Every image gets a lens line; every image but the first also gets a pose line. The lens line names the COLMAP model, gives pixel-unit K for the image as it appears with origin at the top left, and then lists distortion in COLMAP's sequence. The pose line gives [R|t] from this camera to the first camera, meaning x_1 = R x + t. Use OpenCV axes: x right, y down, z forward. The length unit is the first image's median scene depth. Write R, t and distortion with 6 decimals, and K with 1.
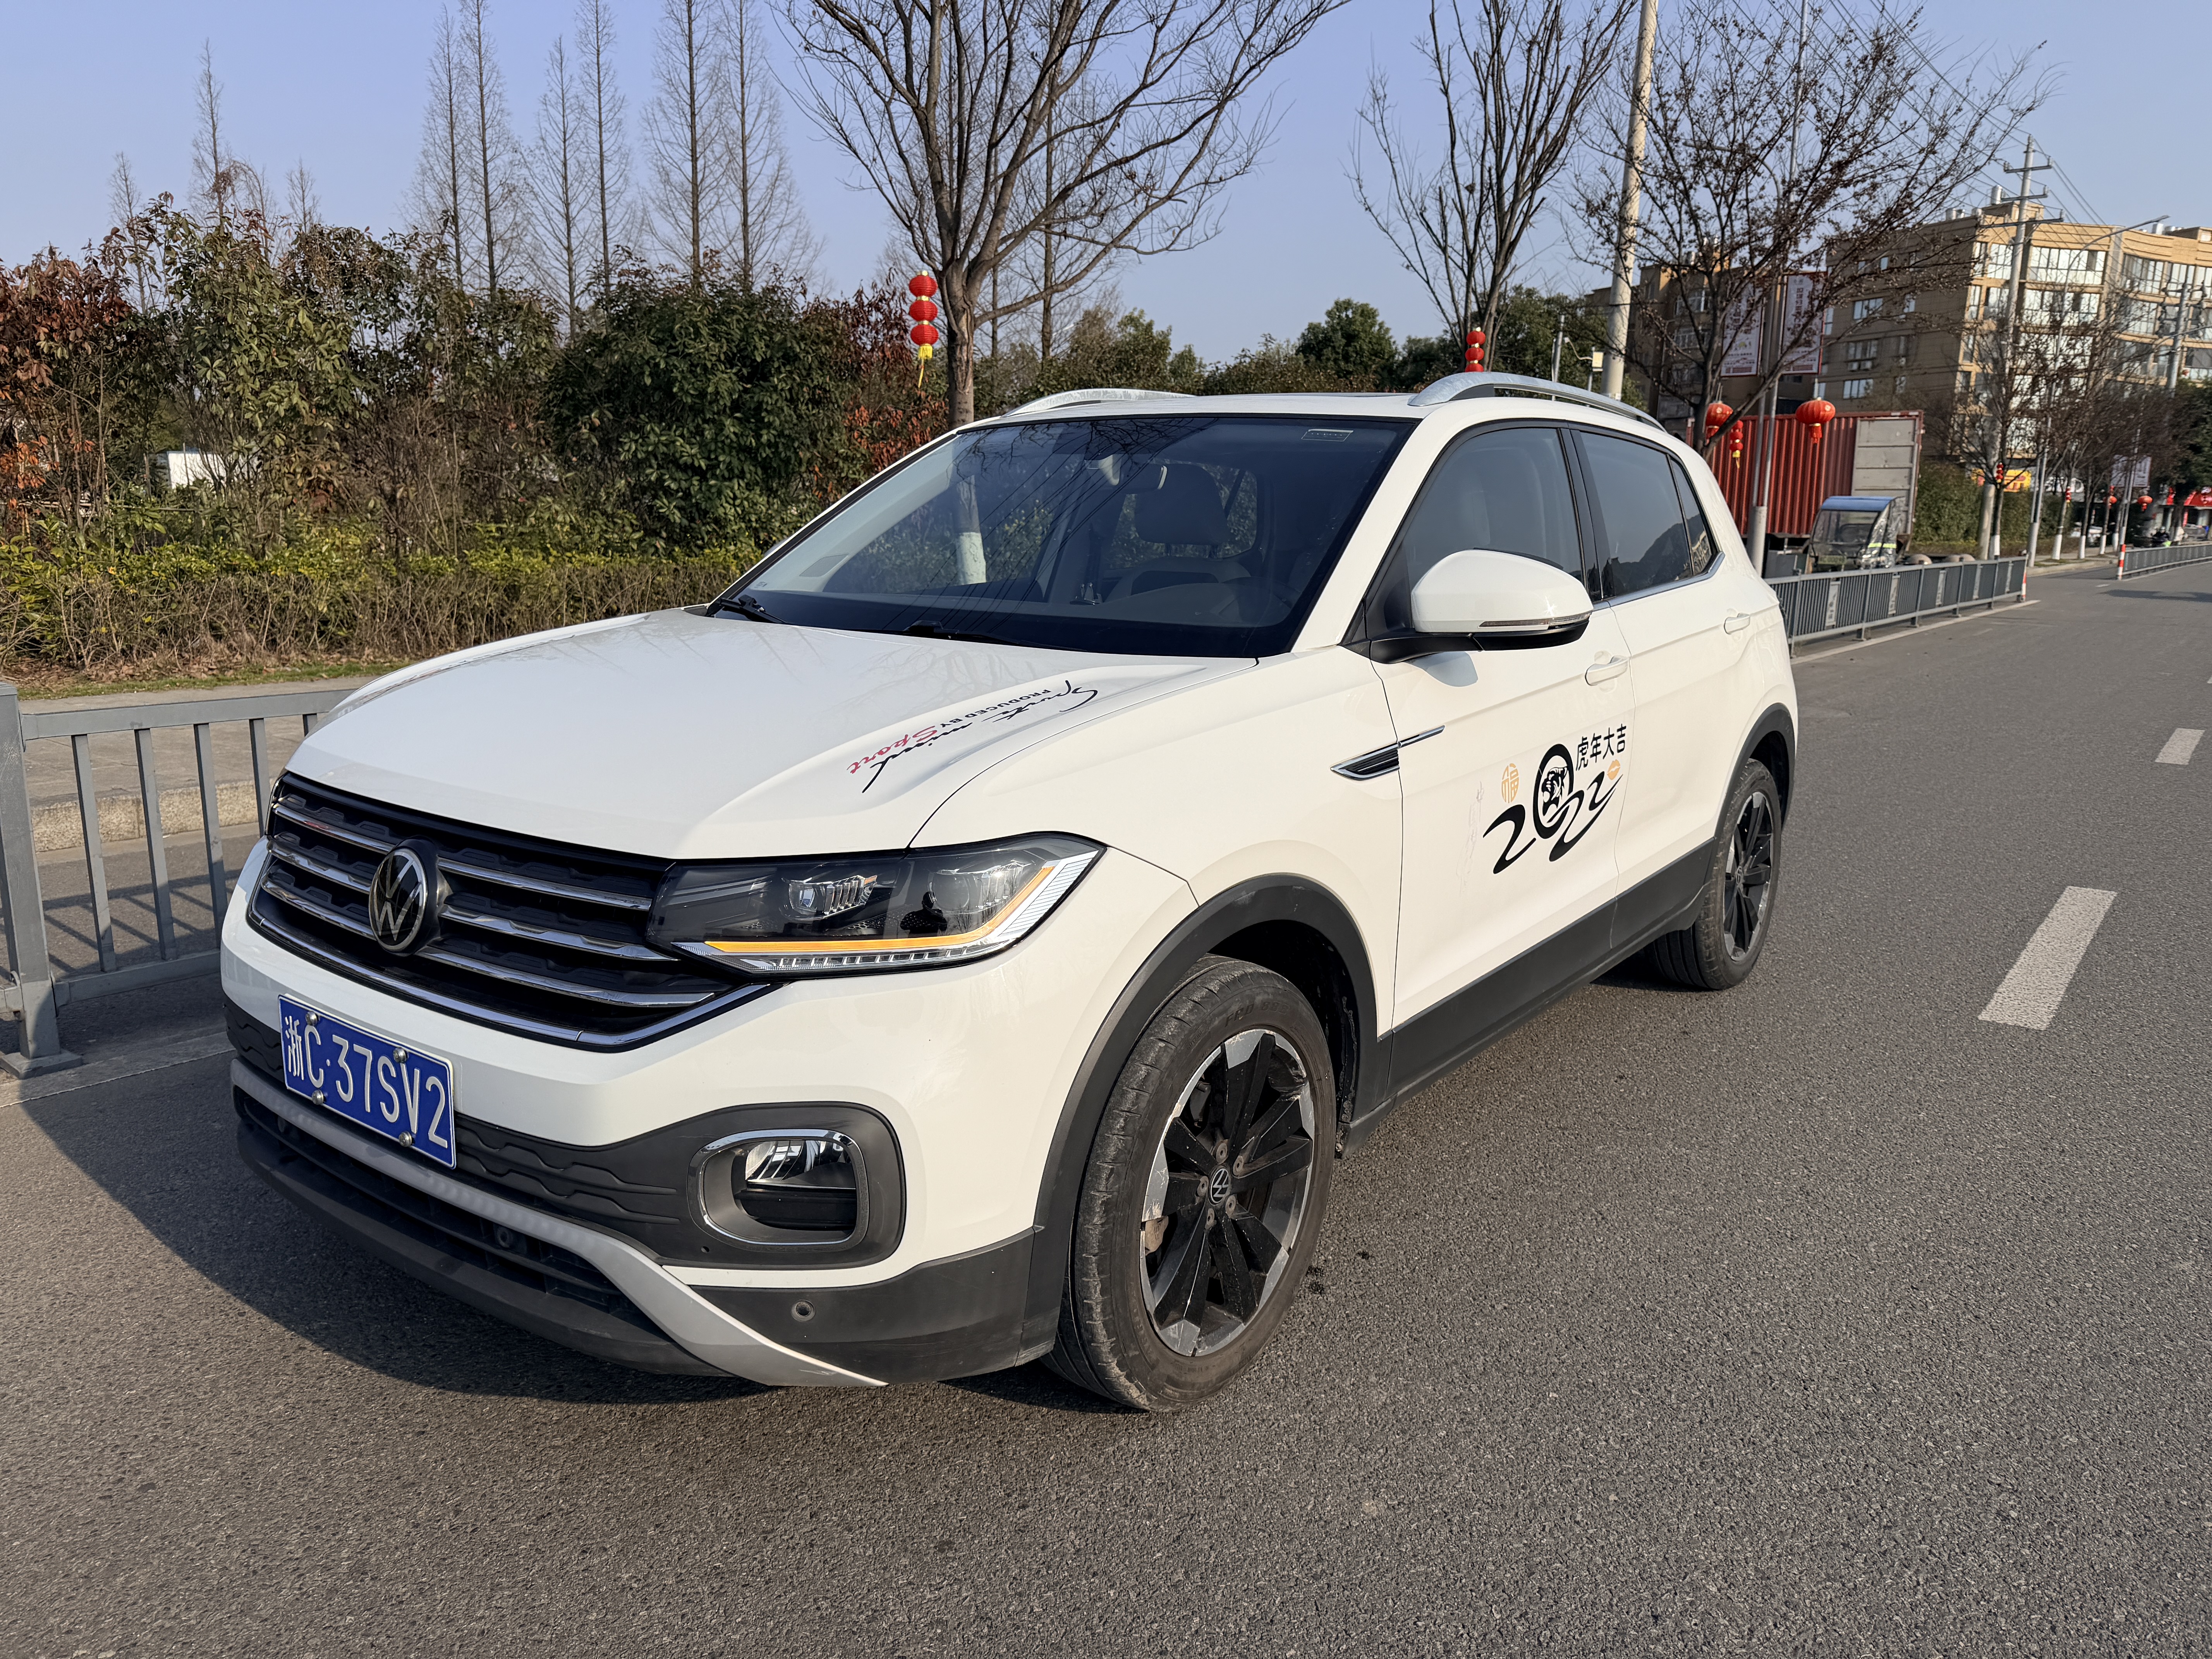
lens RADIAL K [[1572.8, 0, 1109.7], [0, 1572.8, 848.5], [0, 0, 1]] dist [0.028914, -0.032958]
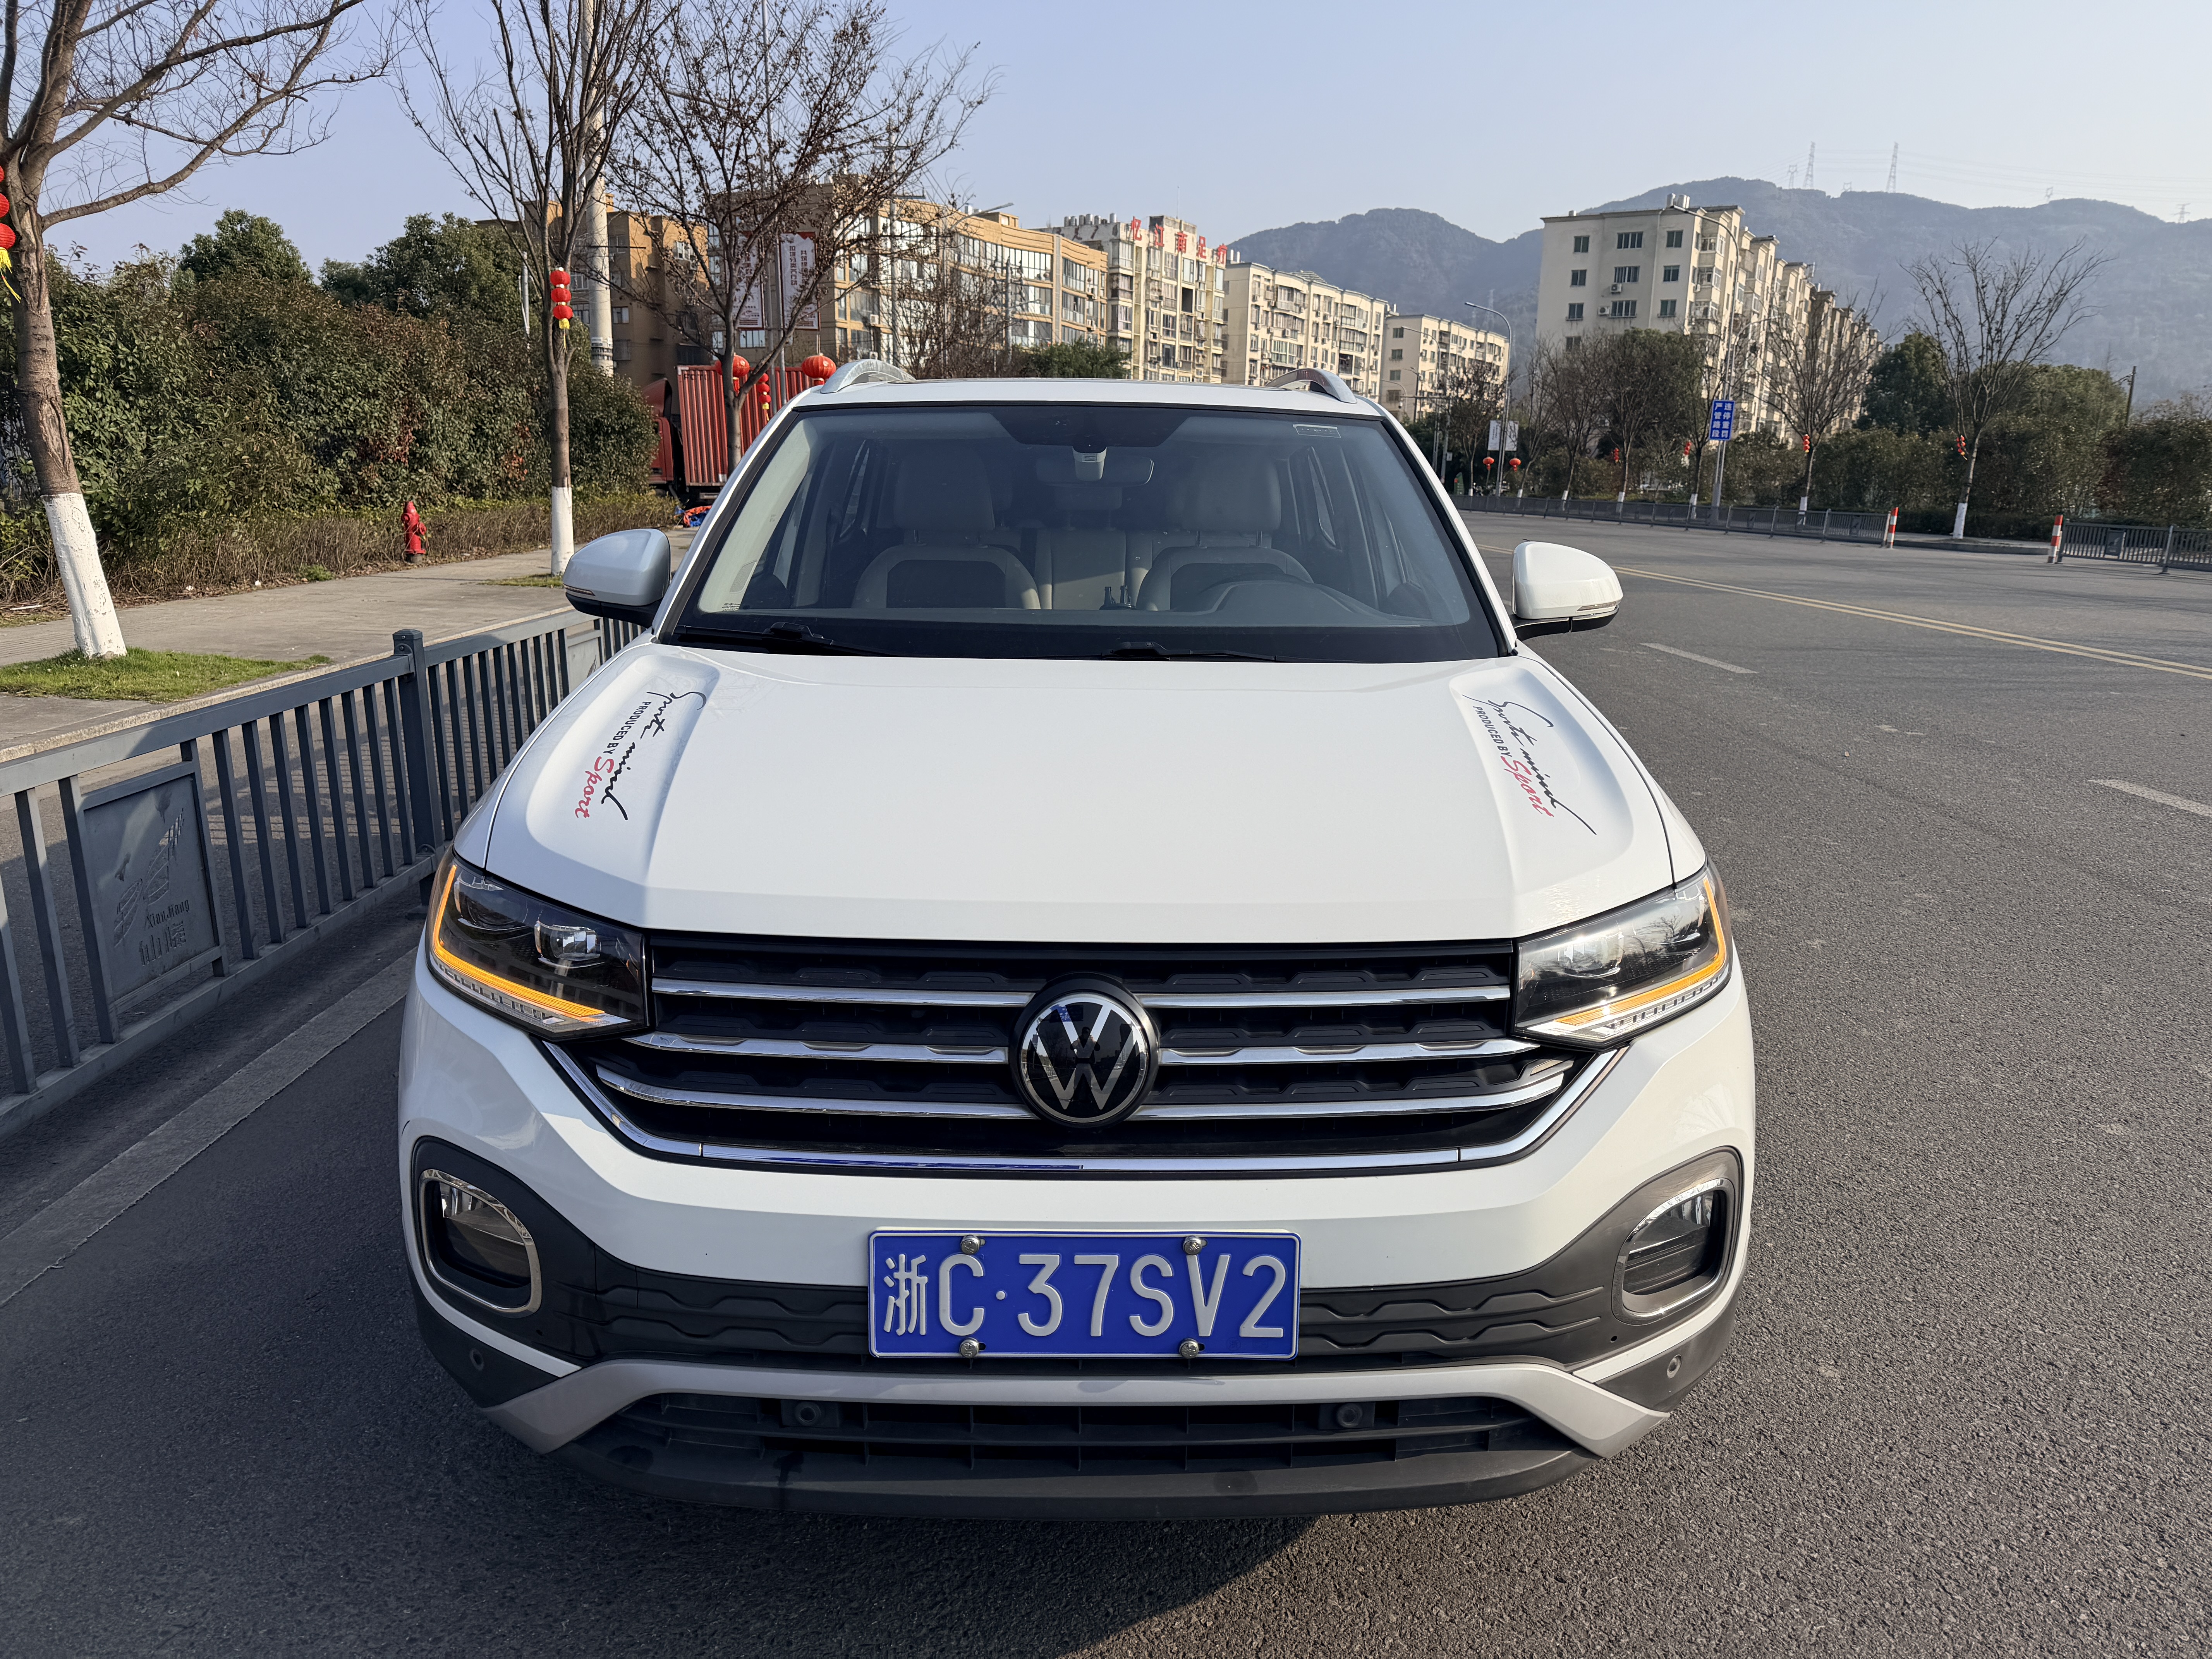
lens RADIAL K [[1572.8, 0, 1120.5], [0, 1572.8, 843.8], [0, 0, 1]] dist [0.028914, -0.032958]
pose [[0.785423, -0.151486, 0.600136, -0.545299], [0.131680, 0.988287, 0.077128, -0.079965], [-0.604790, 0.018447, 0.796171, 0.228889]]
